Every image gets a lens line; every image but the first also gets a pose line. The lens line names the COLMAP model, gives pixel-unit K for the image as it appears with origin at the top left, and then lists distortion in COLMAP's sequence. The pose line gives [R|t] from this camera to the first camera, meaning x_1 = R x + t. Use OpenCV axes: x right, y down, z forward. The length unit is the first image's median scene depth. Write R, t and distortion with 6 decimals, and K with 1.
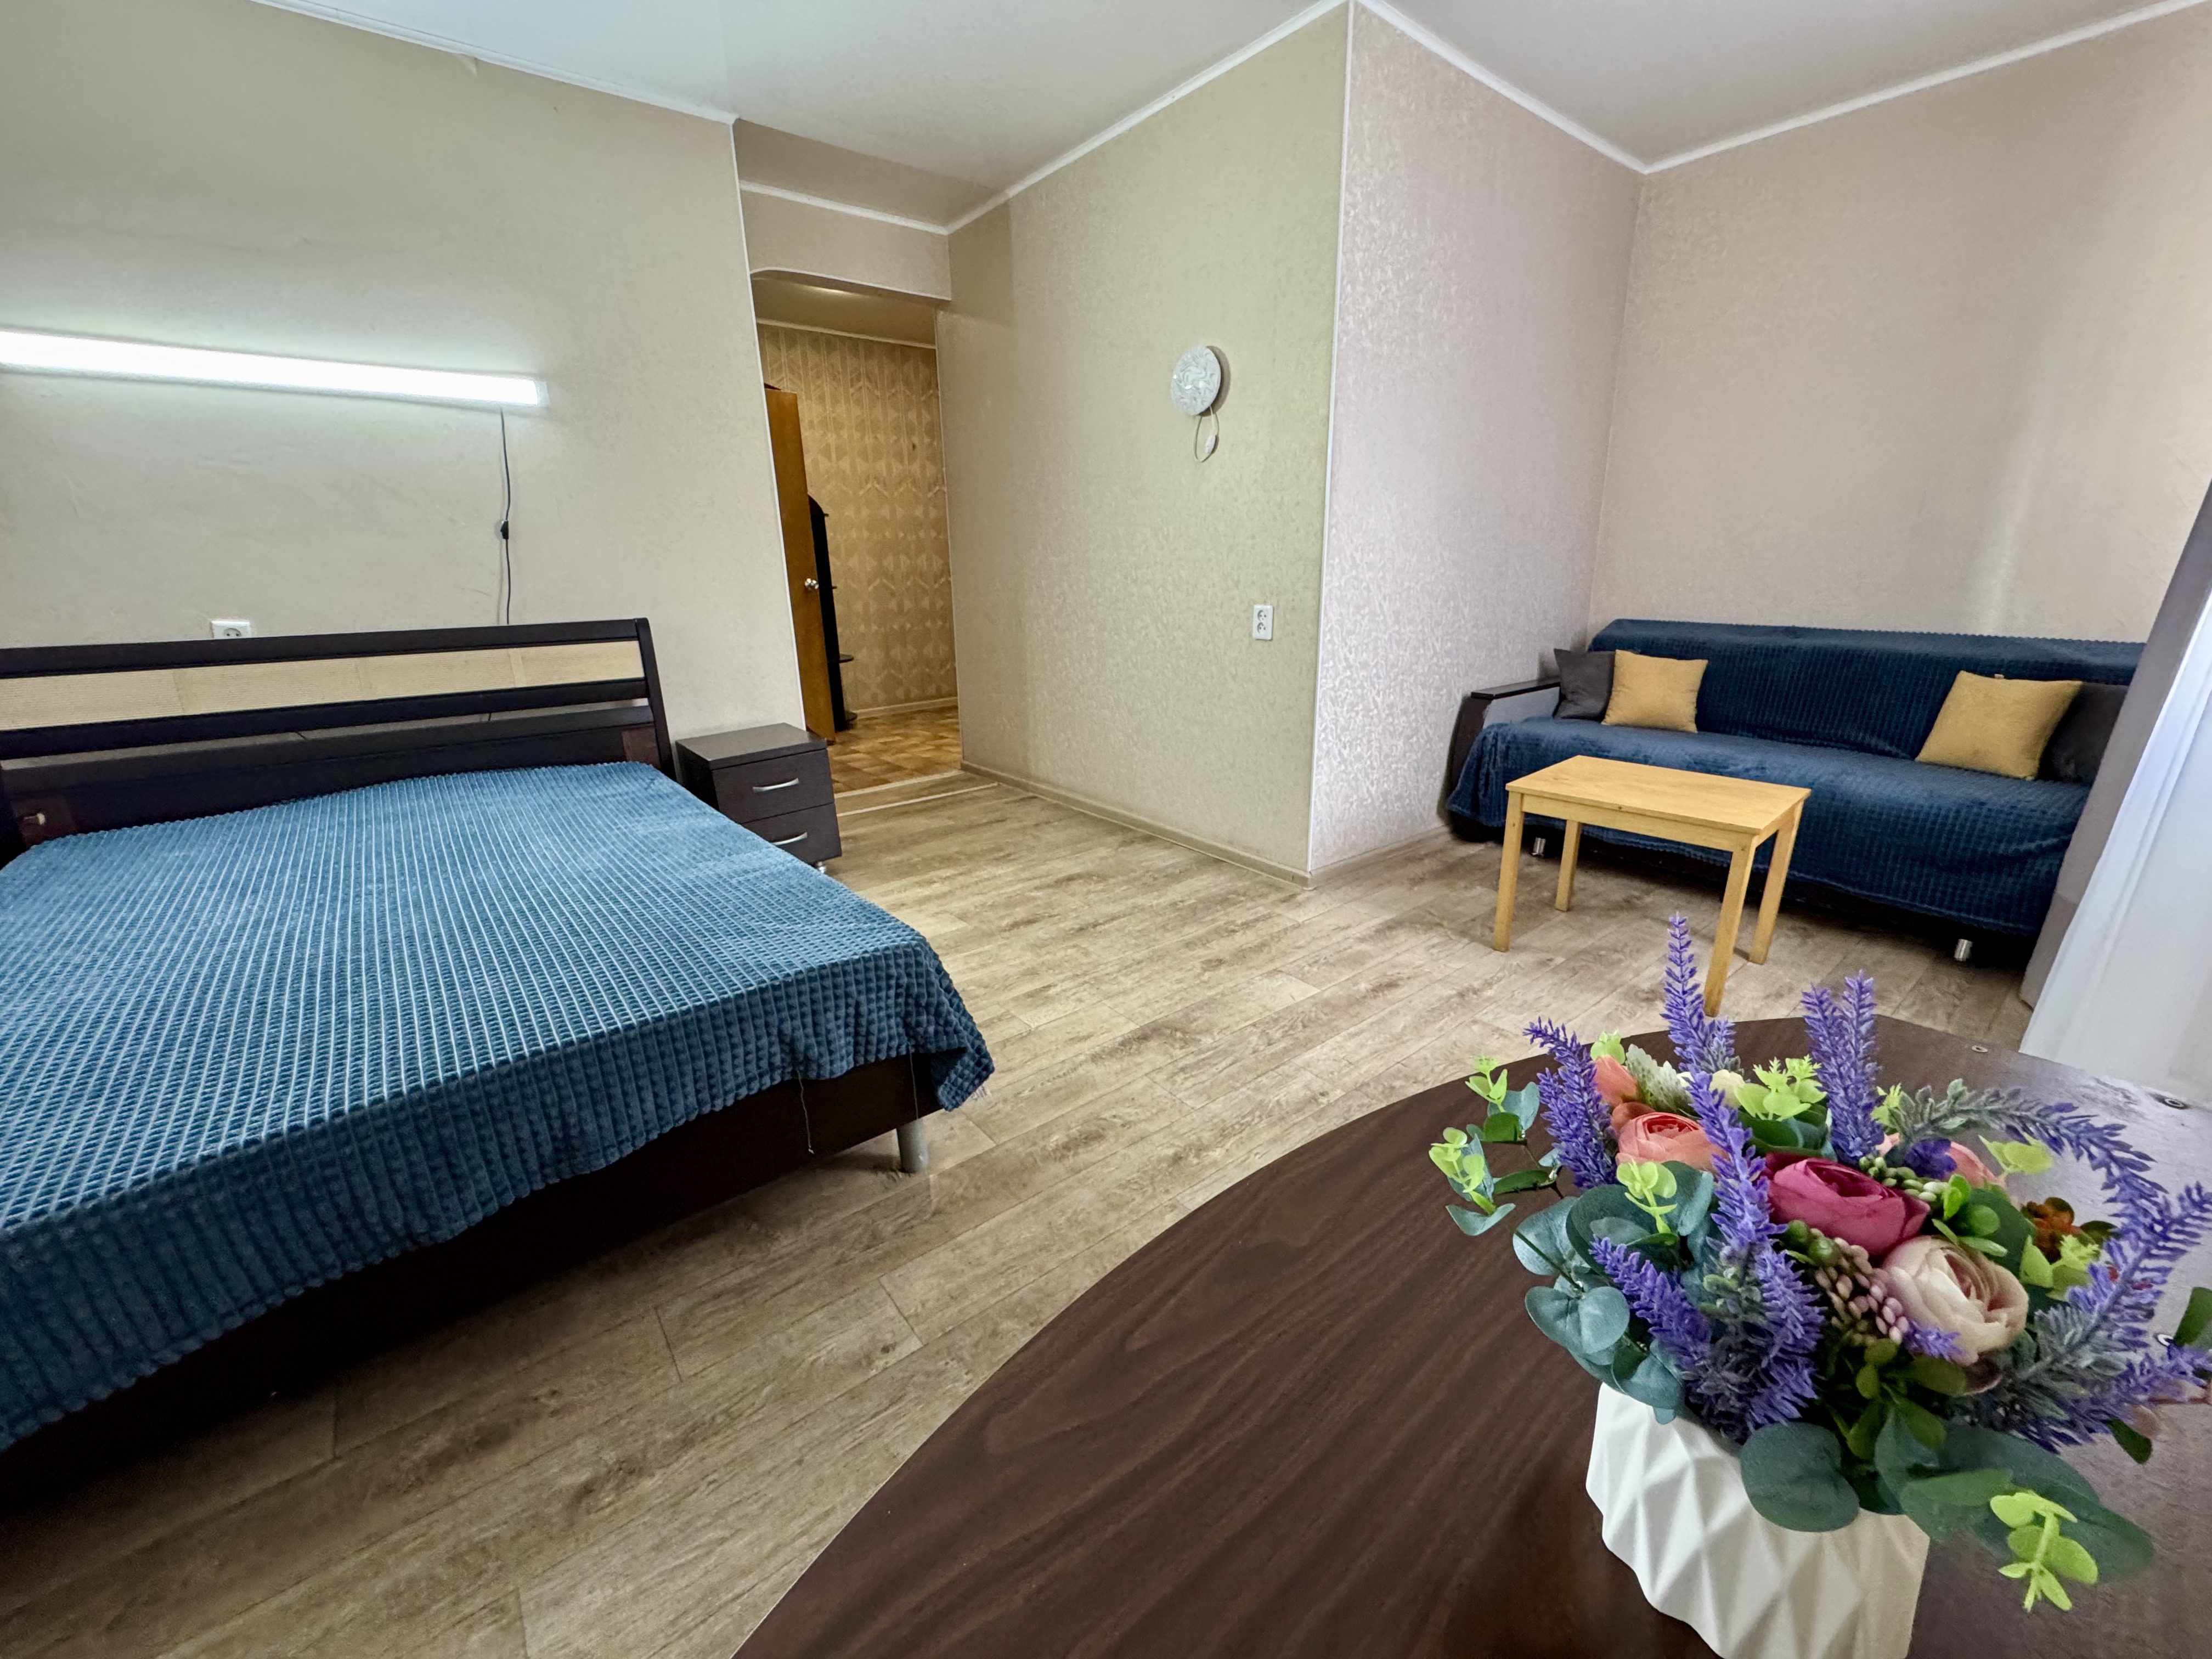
lens RADIAL K [[884.6, 0, 1102.1], [0, 884.6, 821.1], [0, 0, 1]] dist [-0.001996, 0.000099]
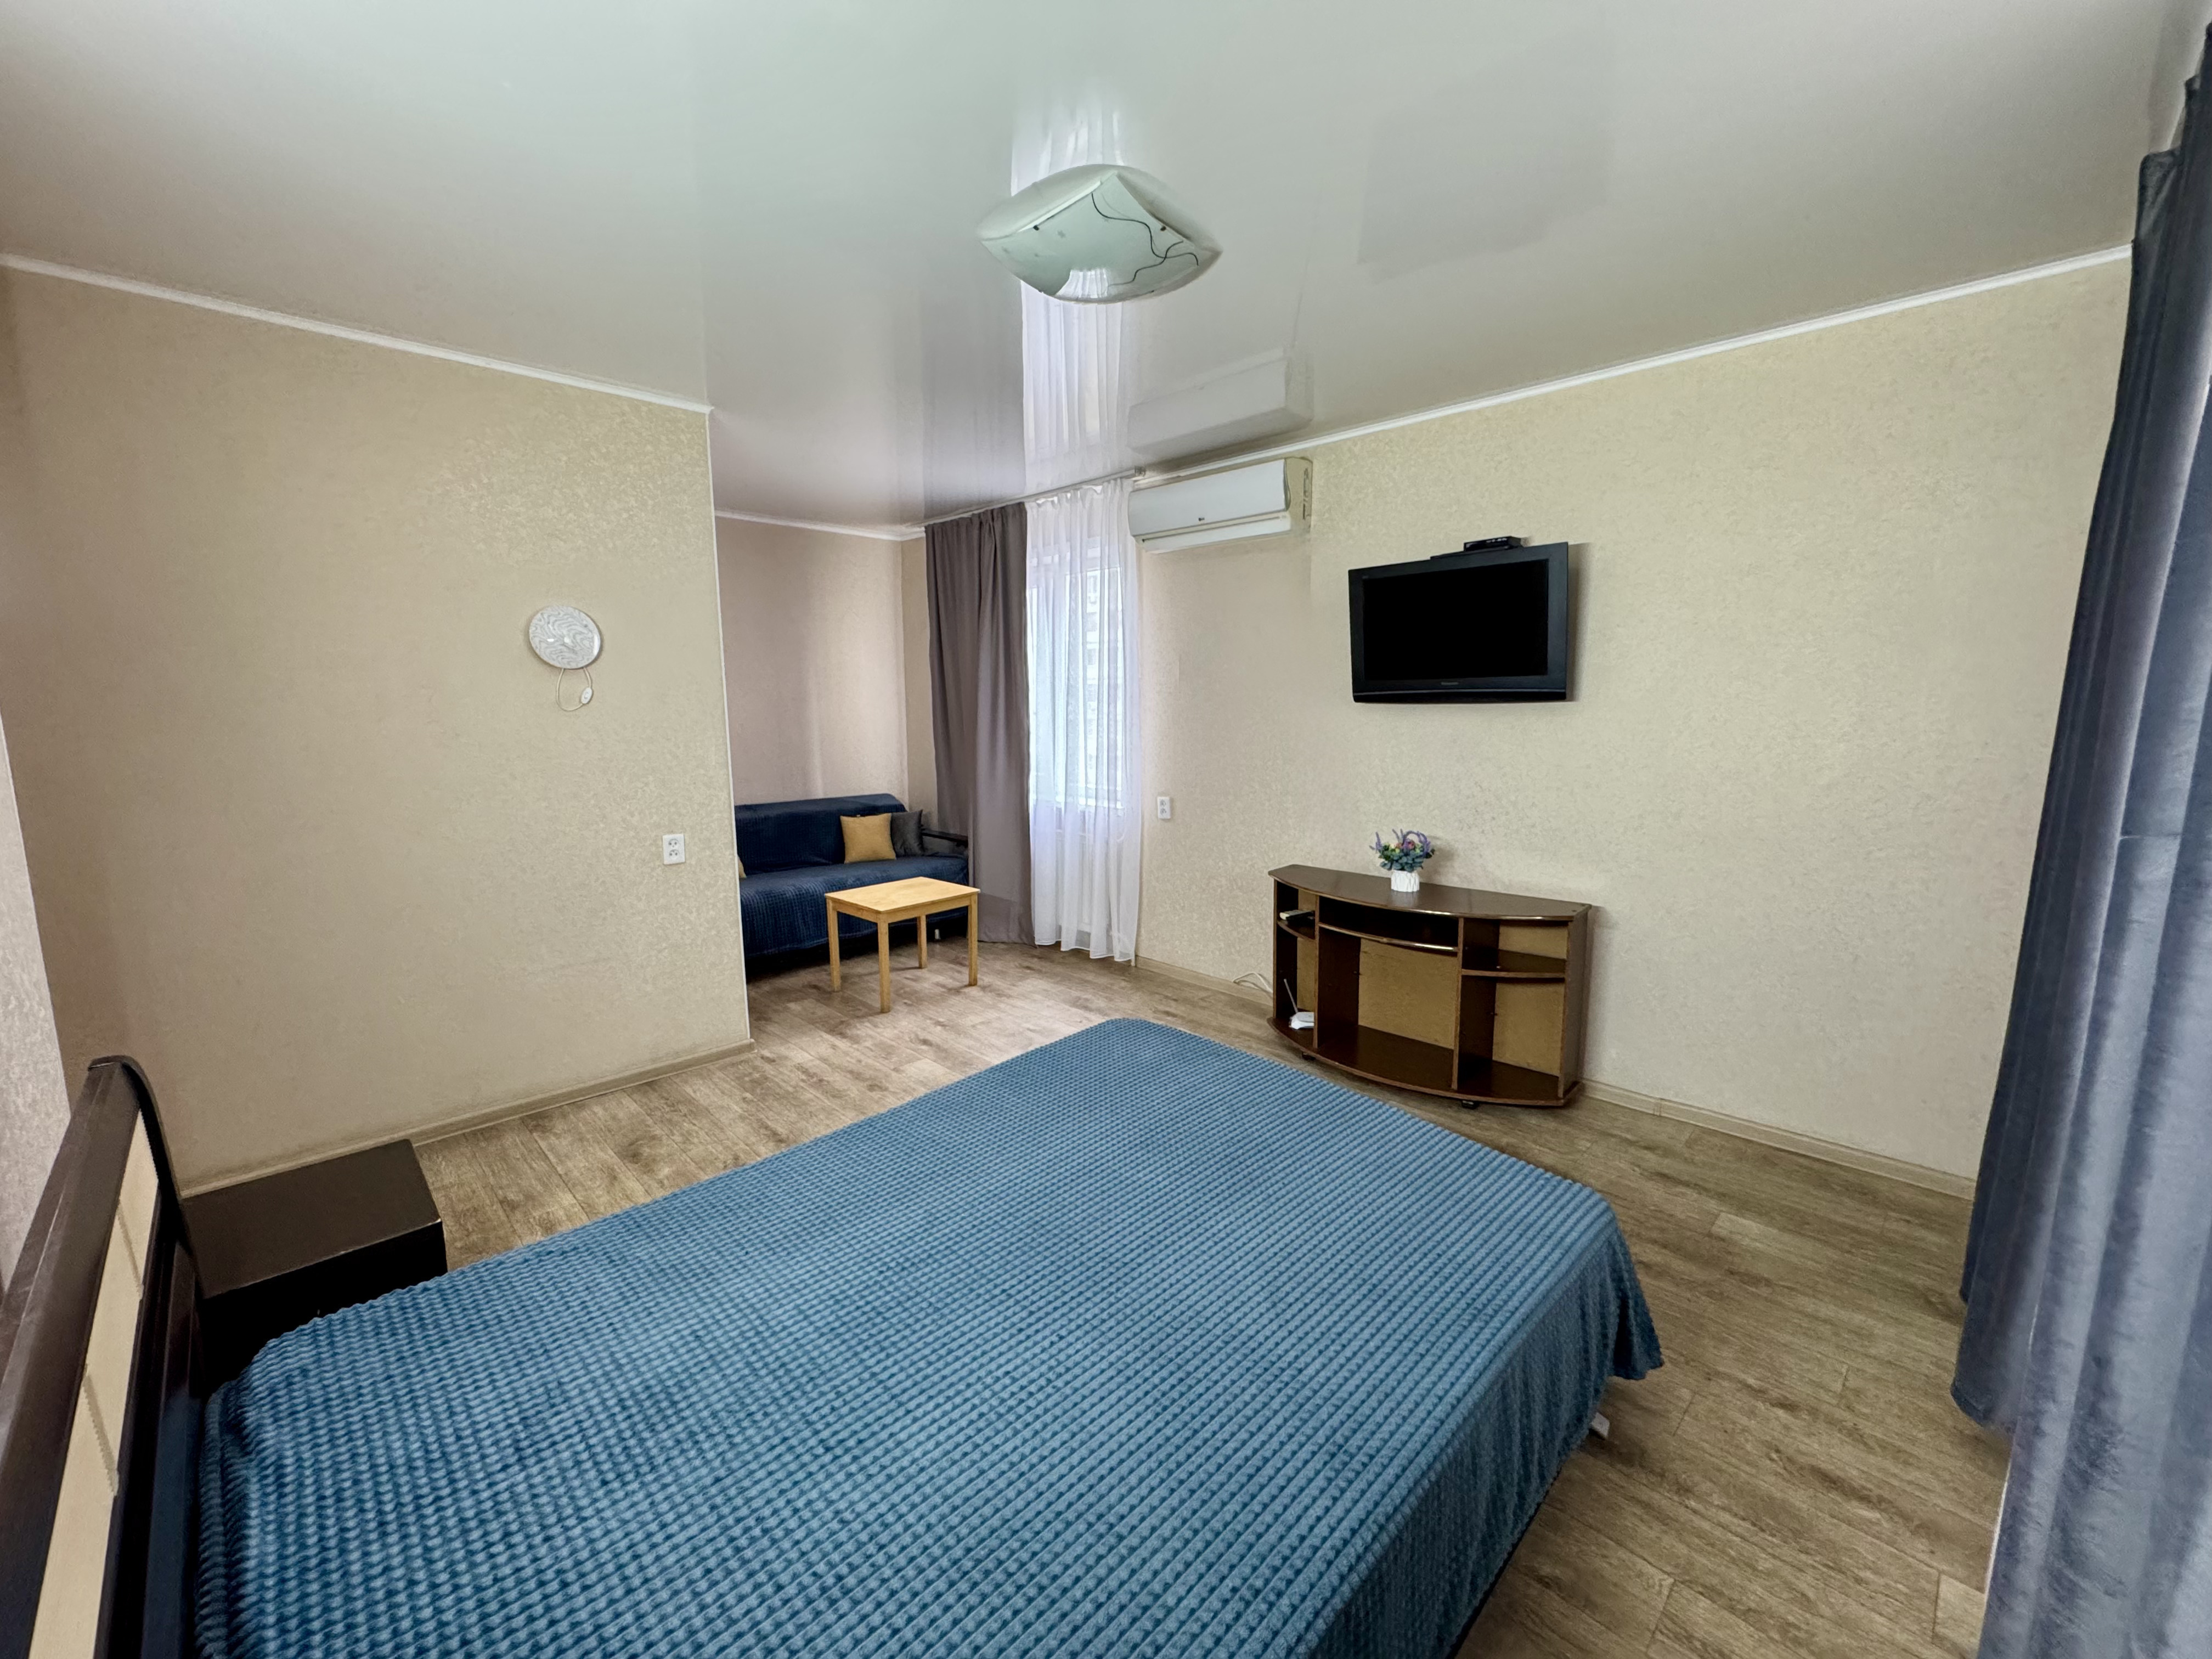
lens RADIAL K [[884.6, 0, 1103.5], [0, 884.6, 827.5], [0, 0, 1]] dist [-0.001996, 0.000099]
pose [[-0.100527, -0.129728, 0.986441, -1.016628], [0.290126, 0.944551, 0.153785, -0.272951], [-0.951694, 0.301652, -0.057316, 0.546484]]
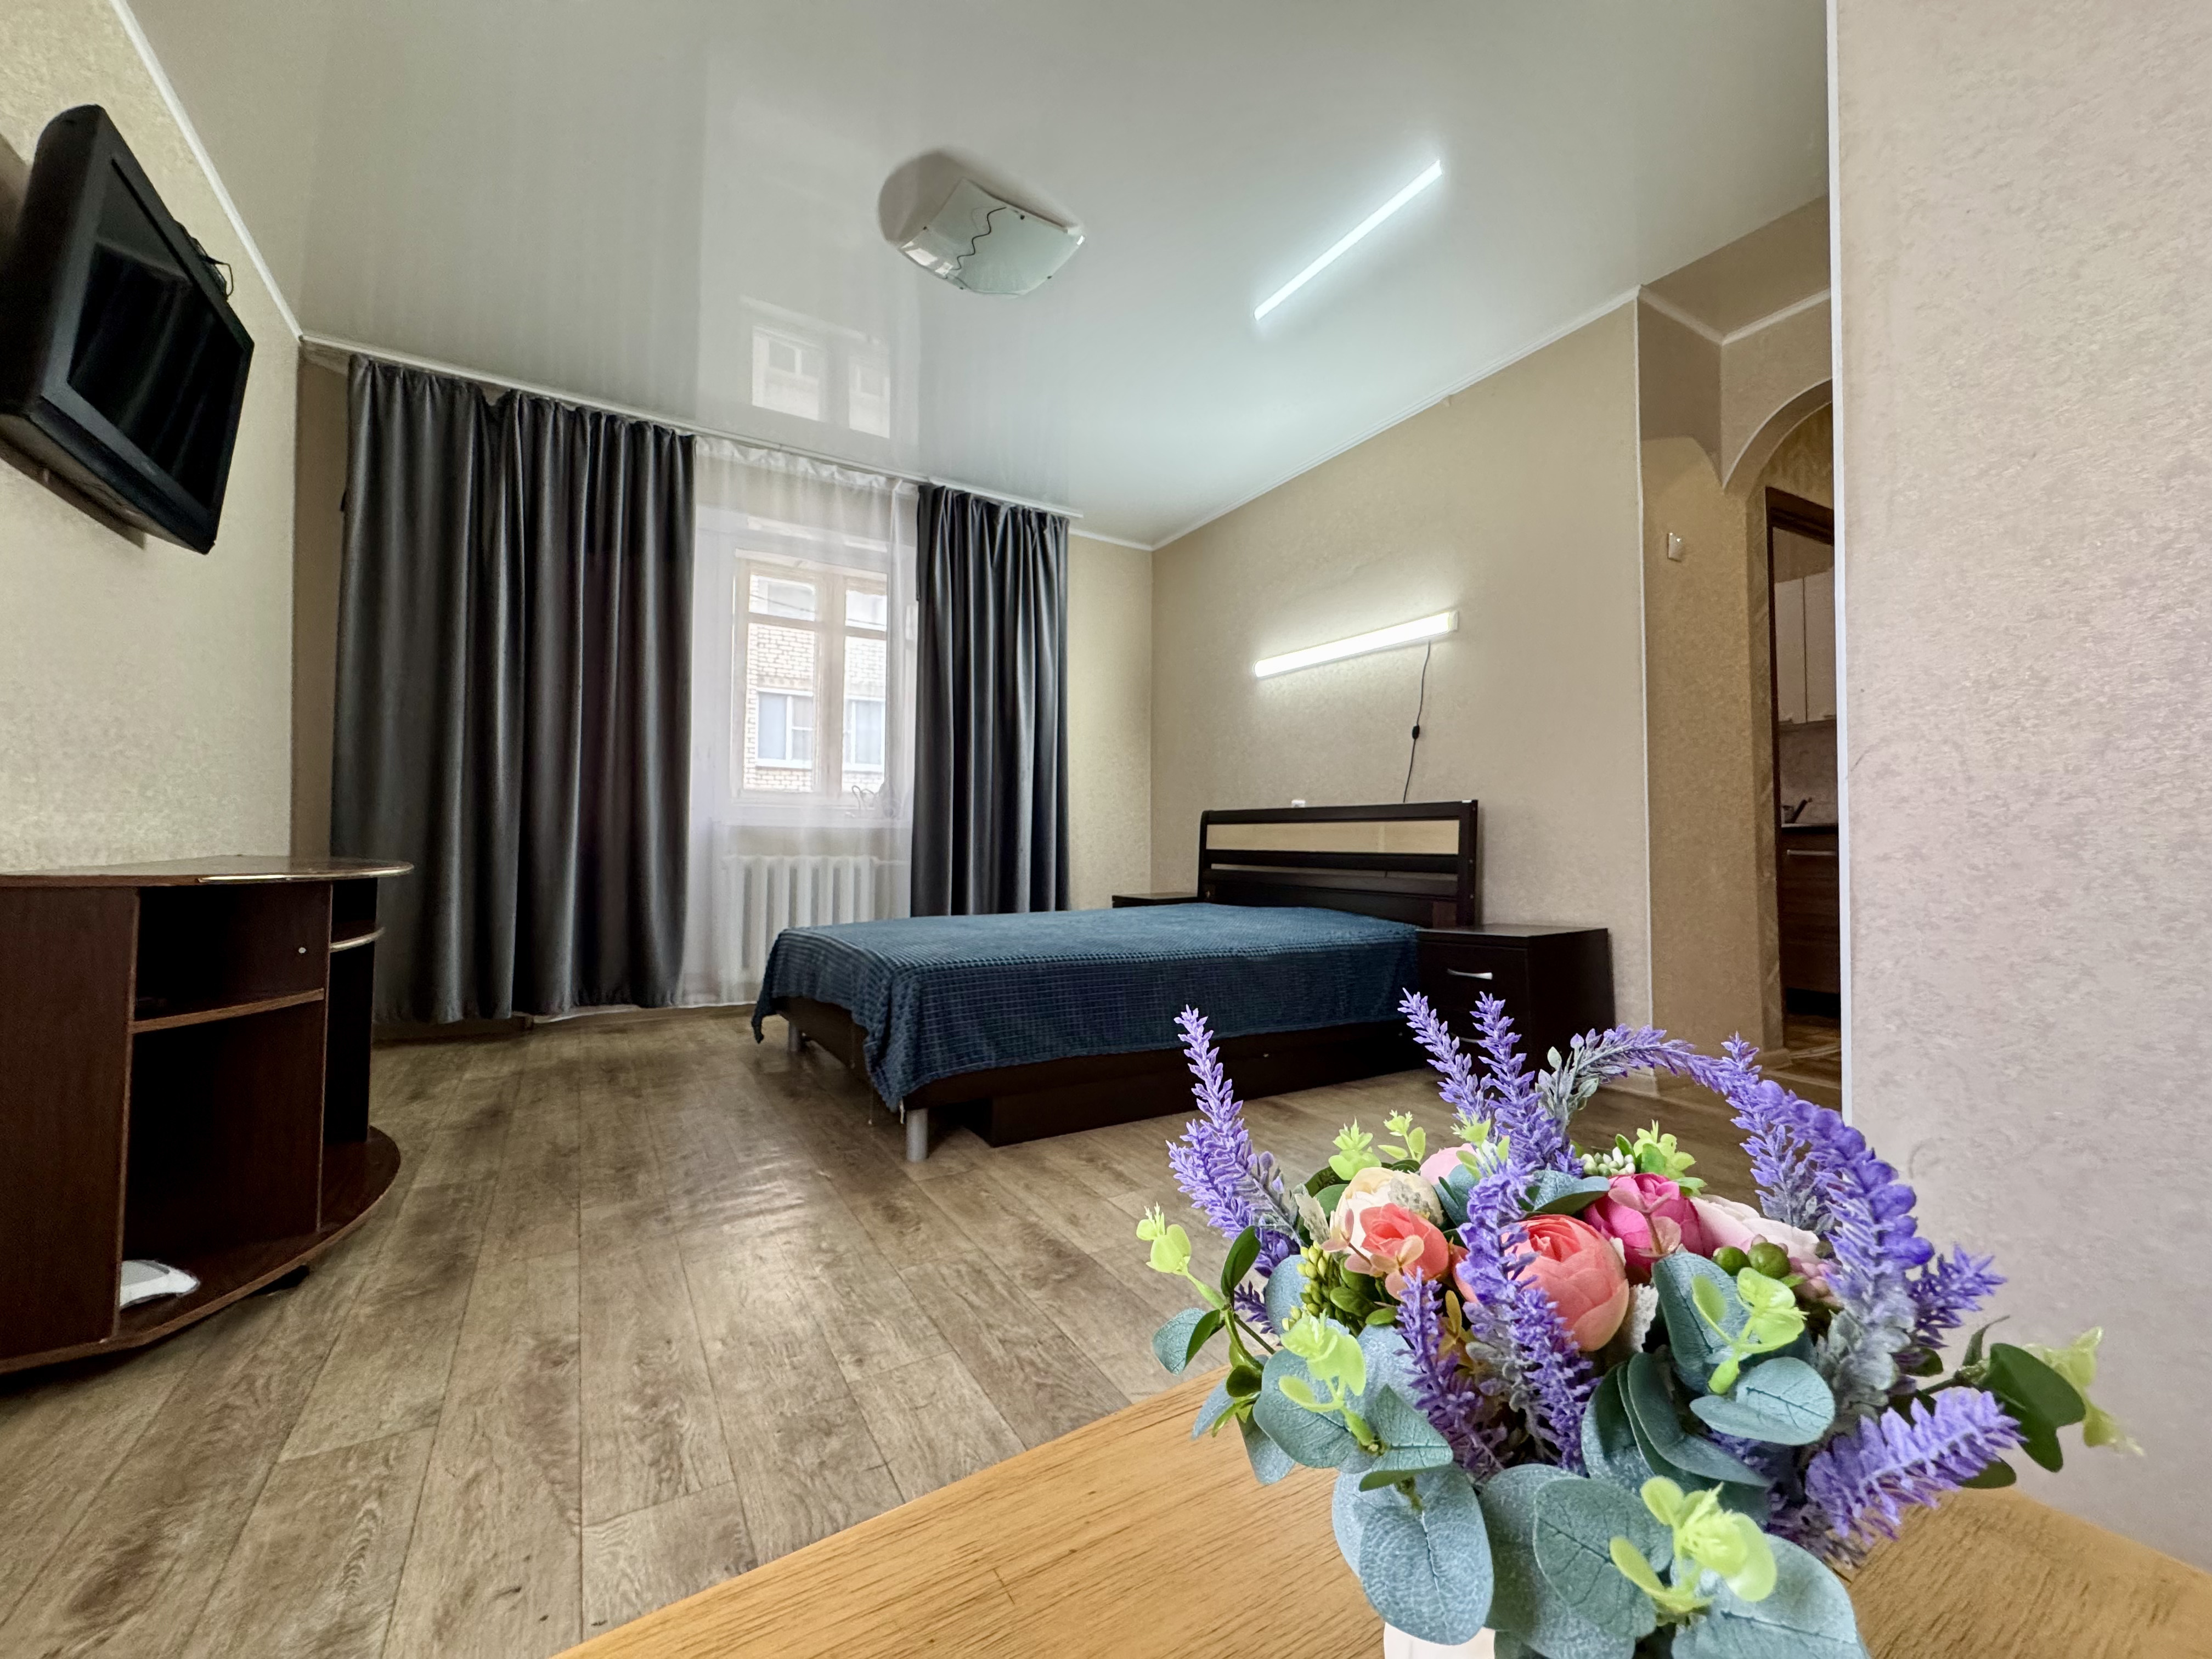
lens RADIAL K [[884.6, 0, 1113.2], [0, 884.6, 829.4], [0, 0, 1]] dist [-0.001996, 0.000099]
pose [[-0.129491, 0.000900, -0.991580, 0.603576], [-0.286224, 0.957399, 0.038248, -0.118188], [0.949372, 0.288767, -0.123717, 0.760193]]
